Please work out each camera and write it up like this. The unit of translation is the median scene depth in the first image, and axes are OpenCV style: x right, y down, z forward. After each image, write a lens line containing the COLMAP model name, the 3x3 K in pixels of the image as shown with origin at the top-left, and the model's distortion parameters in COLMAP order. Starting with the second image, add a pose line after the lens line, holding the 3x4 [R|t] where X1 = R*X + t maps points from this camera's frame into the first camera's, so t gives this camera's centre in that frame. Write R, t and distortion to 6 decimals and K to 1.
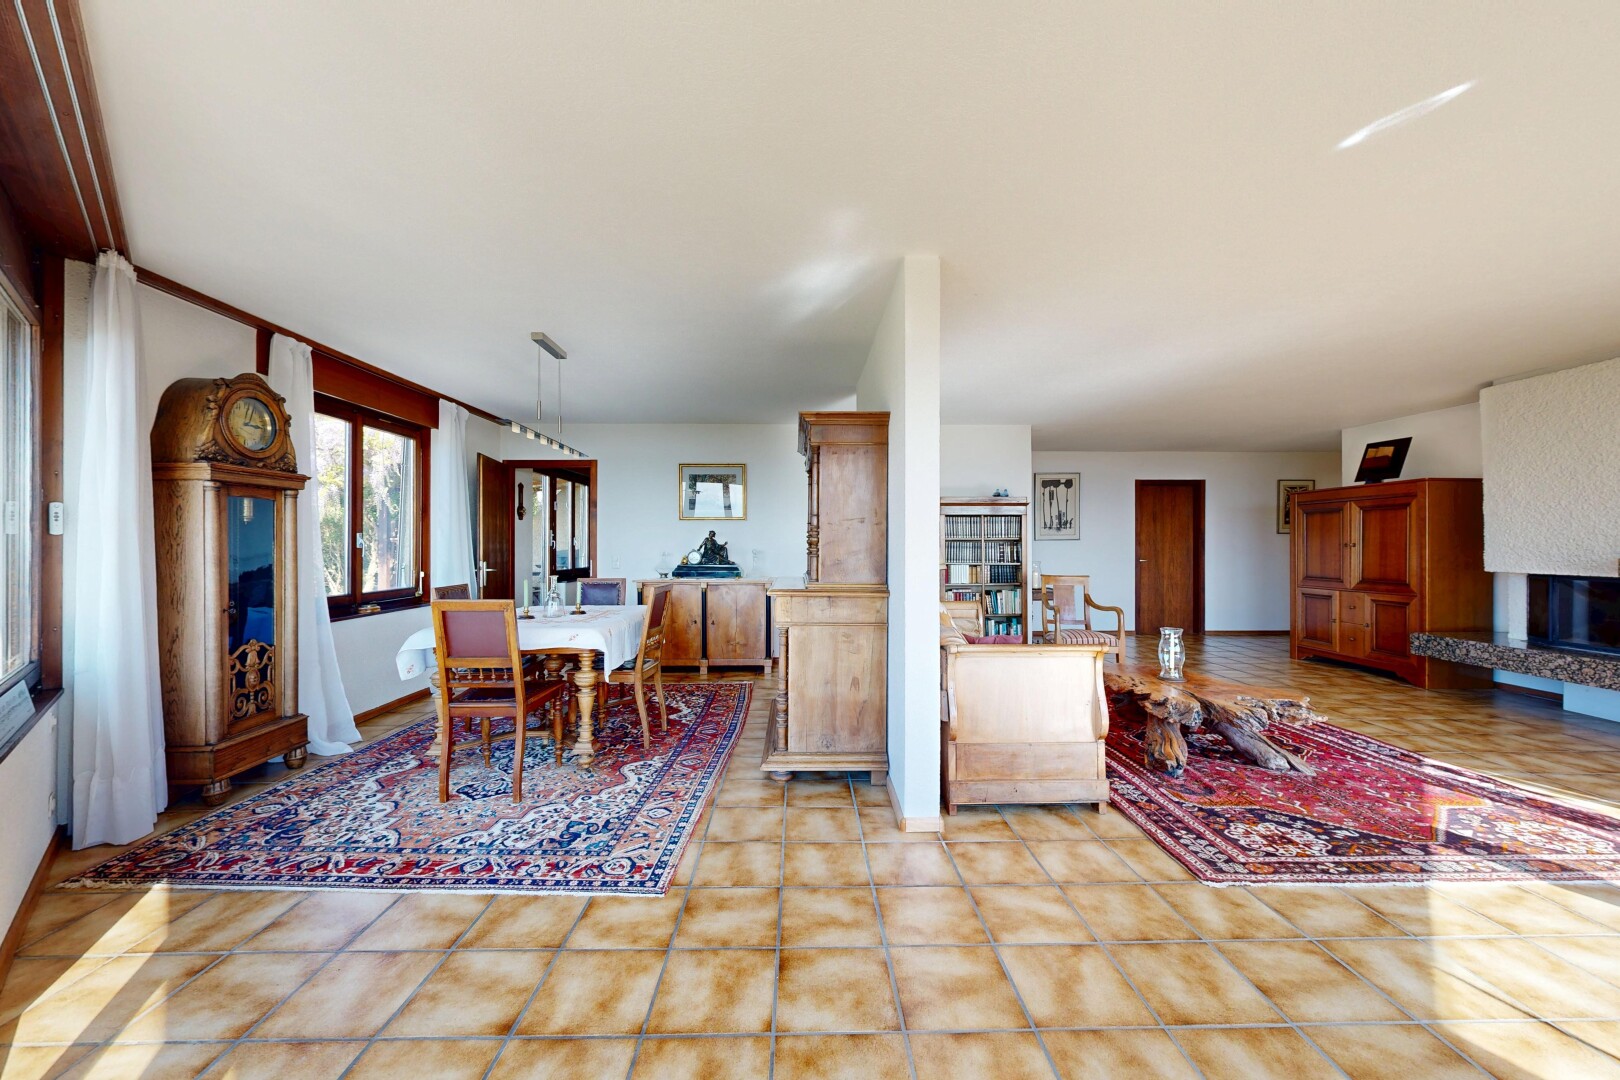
lens RADIAL K [[616.3, 0, 810.0], [0, 616.3, 540.0], [0, 0, 1]] dist [0.000172, 0.000052]
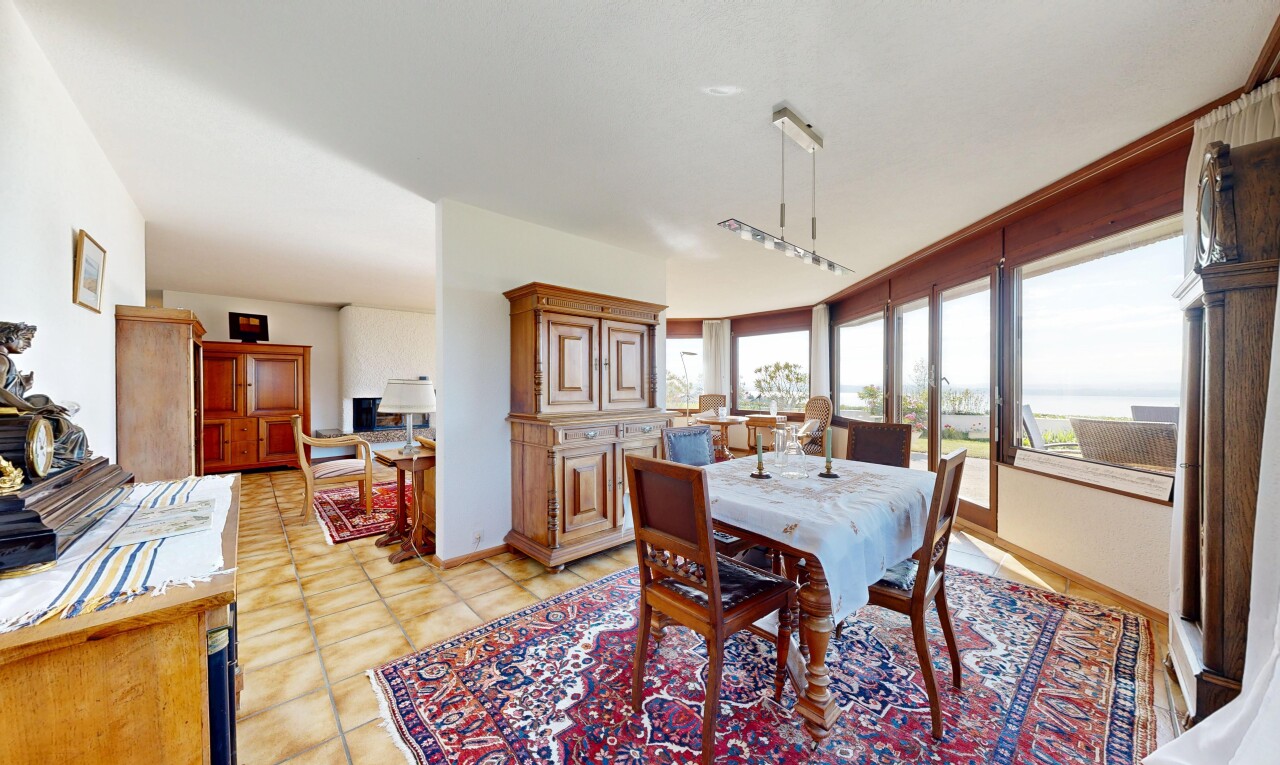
lens RADIAL K [[435.8, 0, 640.0], [0, 435.8, 382.5], [0, 0, 1]] dist [0.000385, 0.000063]
pose [[-0.676577, 0.001447, 0.736370, -0.840719], [-0.001594, 0.999993, -0.003430, 0.008690], [-0.736370, -0.003494, -0.676570, 1.847277]]
